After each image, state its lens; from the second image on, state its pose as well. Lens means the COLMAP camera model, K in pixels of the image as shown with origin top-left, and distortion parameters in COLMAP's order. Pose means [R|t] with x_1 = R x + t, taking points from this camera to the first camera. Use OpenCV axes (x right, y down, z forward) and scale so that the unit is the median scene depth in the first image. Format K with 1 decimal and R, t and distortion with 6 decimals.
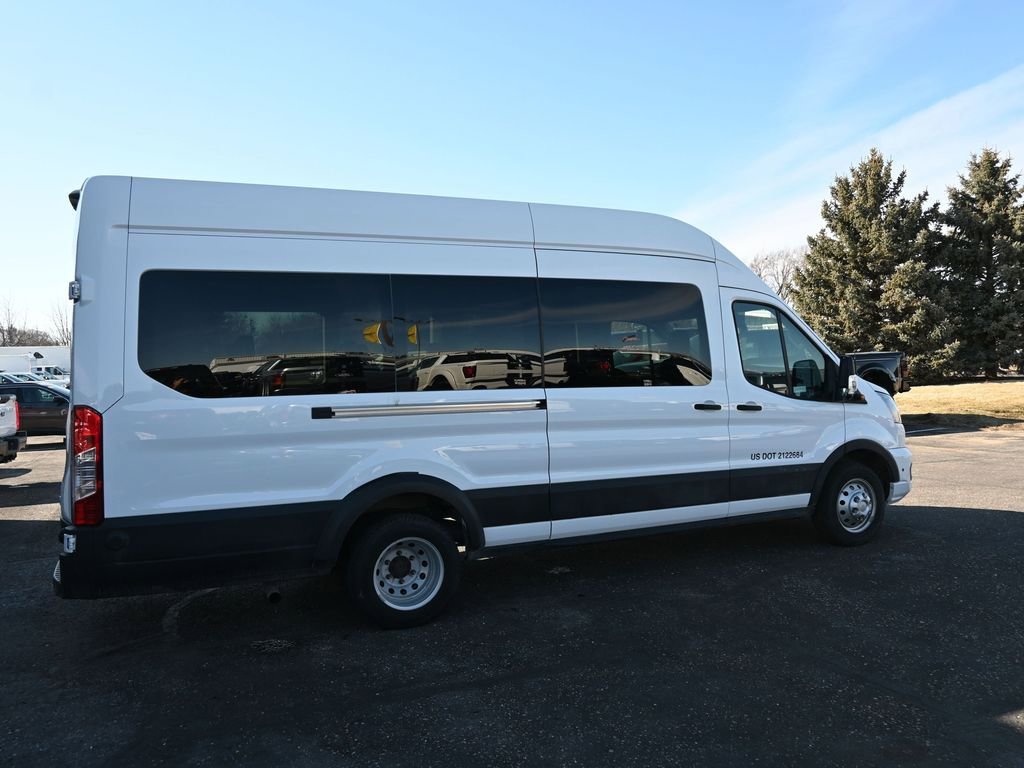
lens RADIAL K [[777.0, 0, 512.0], [0, 777.0, 384.0], [0, 0, 1]] dist [-0.003537, 0.000160]
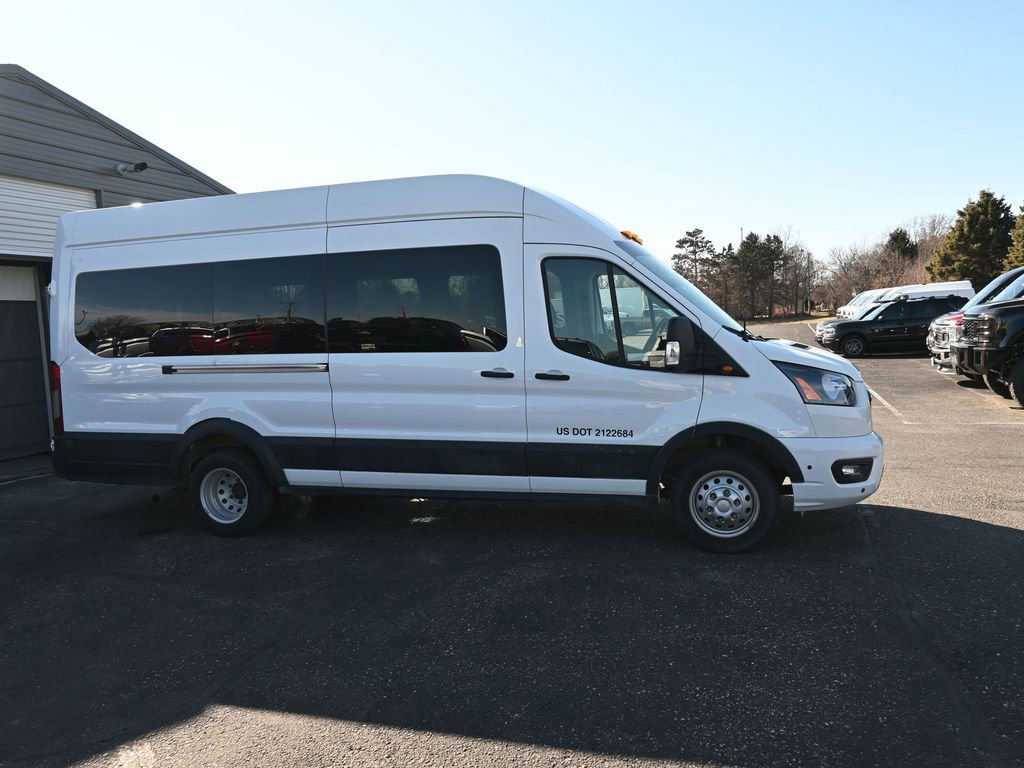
lens RADIAL K [[777.0, 0, 512.0], [0, 777.0, 384.0], [0, 0, 1]] dist [-0.003537, 0.000160]
pose [[0.749145, 0.048314, -0.660641, 0.896682], [0.007330, 0.996671, 0.081201, -0.035908], [0.662365, -0.065674, 0.746297, 0.304873]]
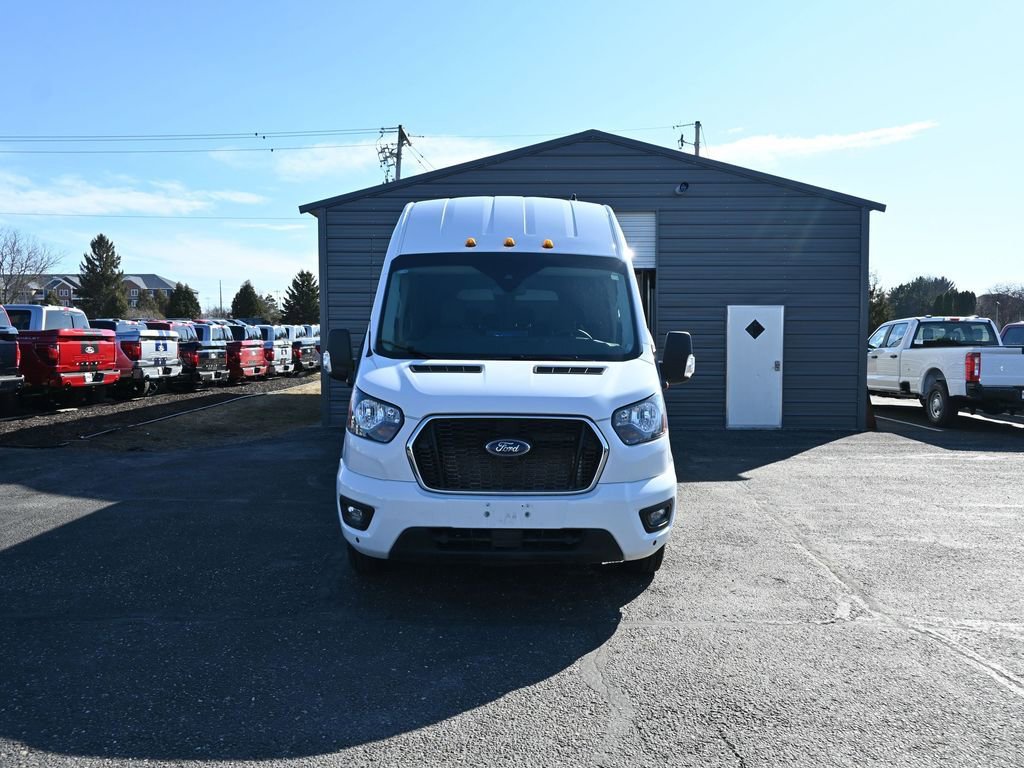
lens RADIAL K [[777.0, 0, 512.0], [0, 777.0, 384.0], [0, 0, 1]] dist [-0.003537, 0.000160]
pose [[-0.397223, 0.084838, -0.913792, 1.226551], [-0.007859, 0.995367, 0.095827, -0.063114], [0.917688, 0.045247, -0.394716, 1.627804]]
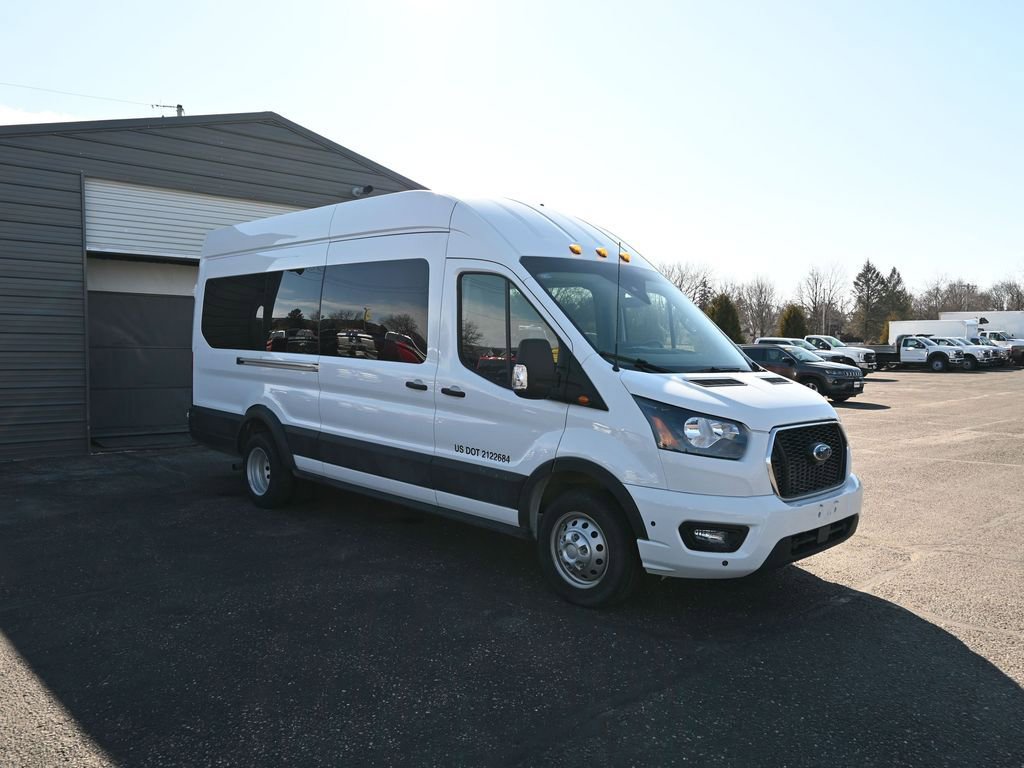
lens RADIAL K [[777.0, 0, 512.0], [0, 777.0, 384.0], [0, 0, 1]] dist [-0.003537, 0.000160]
pose [[0.350172, 0.086306, -0.932701, 1.201183], [-0.043333, 0.996173, 0.075911, -0.051691], [0.935683, 0.013835, 0.352571, 0.773614]]
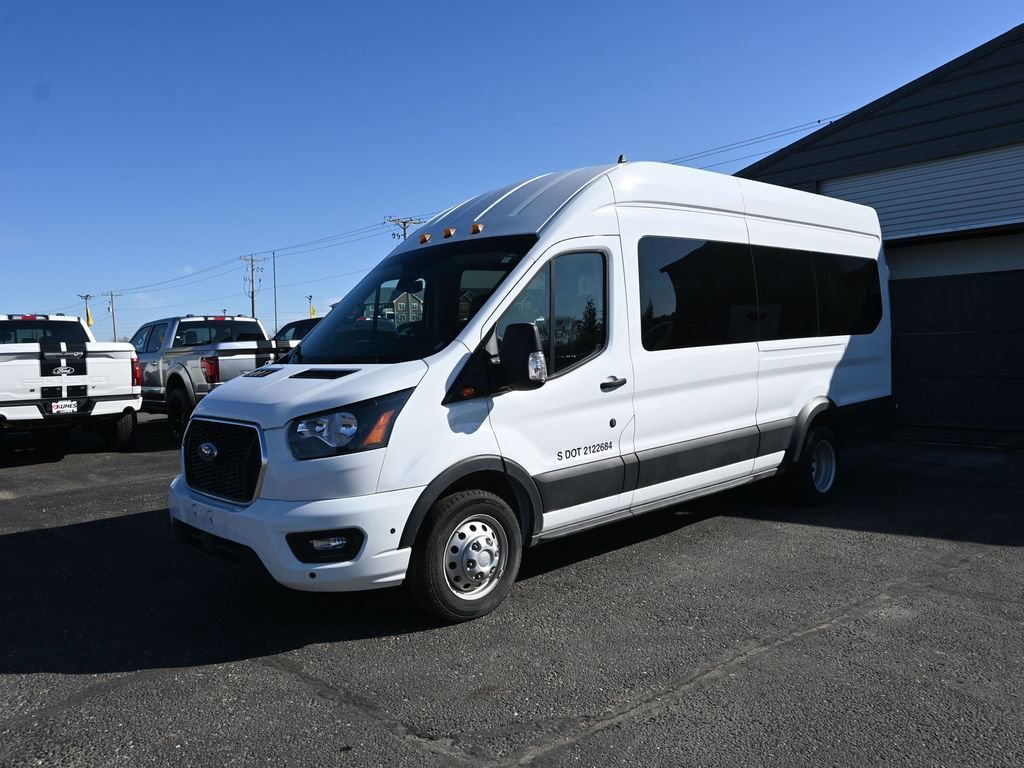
lens RADIAL K [[777.0, 0, 512.0], [0, 777.0, 384.0], [0, 0, 1]] dist [-0.003537, 0.000160]
pose [[-0.941215, 0.082173, -0.327661, 0.546382], [0.059826, 0.995178, 0.077728, -0.037985], [0.332468, 0.053556, -0.941593, 2.114583]]
